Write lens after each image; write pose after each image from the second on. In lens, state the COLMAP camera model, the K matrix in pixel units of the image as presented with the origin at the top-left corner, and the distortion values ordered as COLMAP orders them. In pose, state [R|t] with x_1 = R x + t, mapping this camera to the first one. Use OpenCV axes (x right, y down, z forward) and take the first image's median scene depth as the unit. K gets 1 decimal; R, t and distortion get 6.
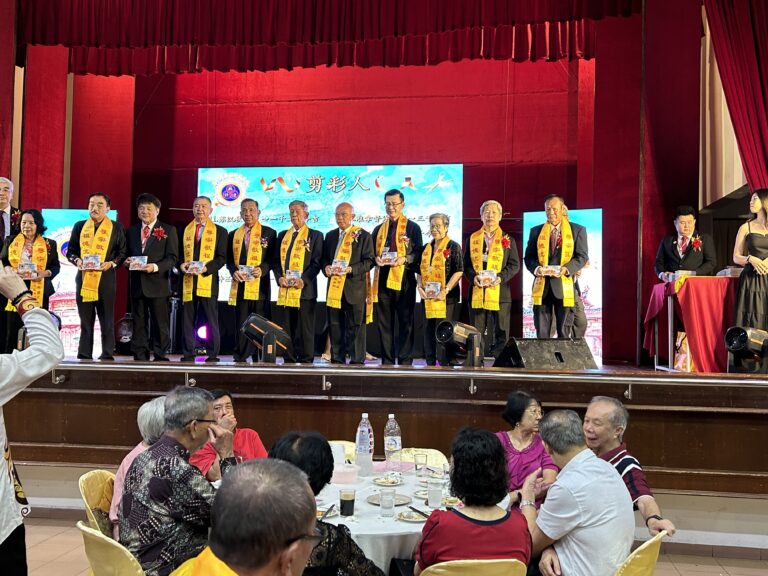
lens RADIAL K [[738.0, 0, 384.0], [0, 738.0, 288.0], [0, 0, 1]] dist [0.024875, 0.006513]
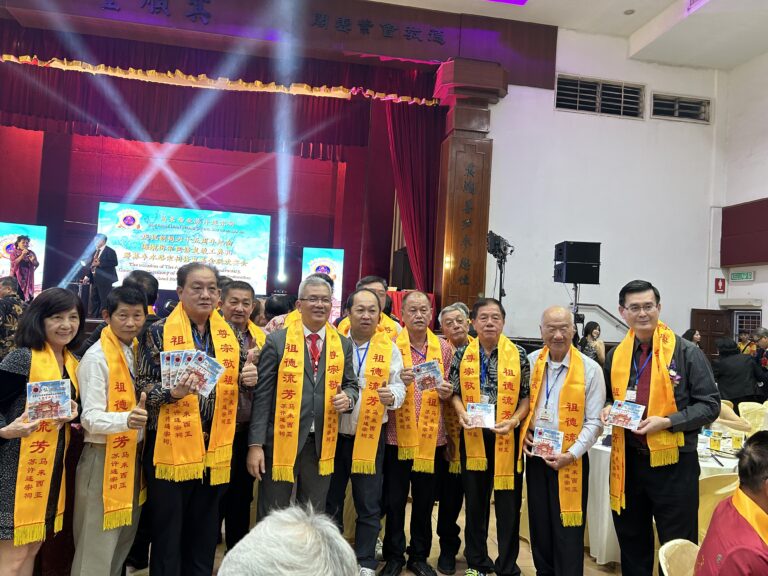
lens RADIAL K [[580.5, 0, 384.0], [0, 580.5, 288.0], [0, 0, 1]] dist [0.034671, -0.011541]
pose [[0.944594, 0.048453, 0.324644, -0.073985], [-0.051992, 0.998645, 0.002232, -0.012323], [-0.324096, -0.018987, 0.945833, -0.375183]]
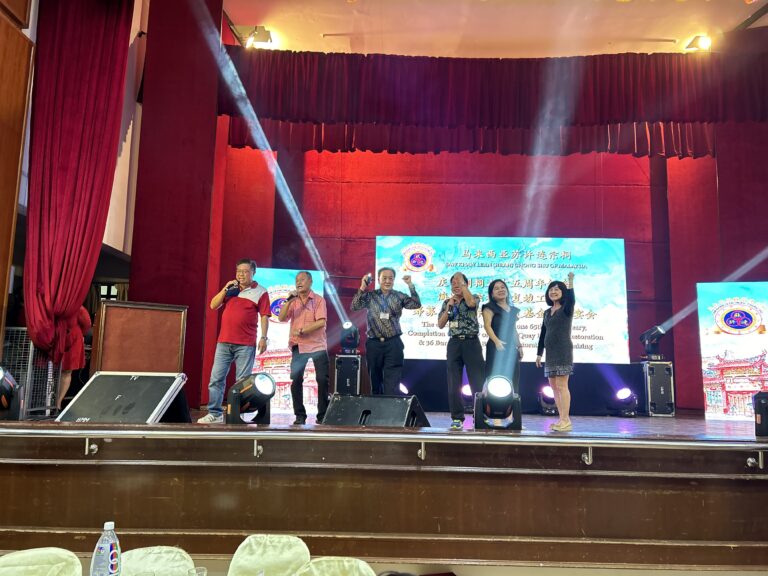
lens RADIAL K [[580.5, 0, 384.0], [0, 580.5, 288.0], [0, 0, 1]] dist [0.034671, -0.011541]
pose [[0.990186, 0.023171, 0.137825, -0.349844], [-0.009447, 0.995002, -0.099404, -0.000862], [-0.139439, 0.097127, 0.985456, 0.165206]]
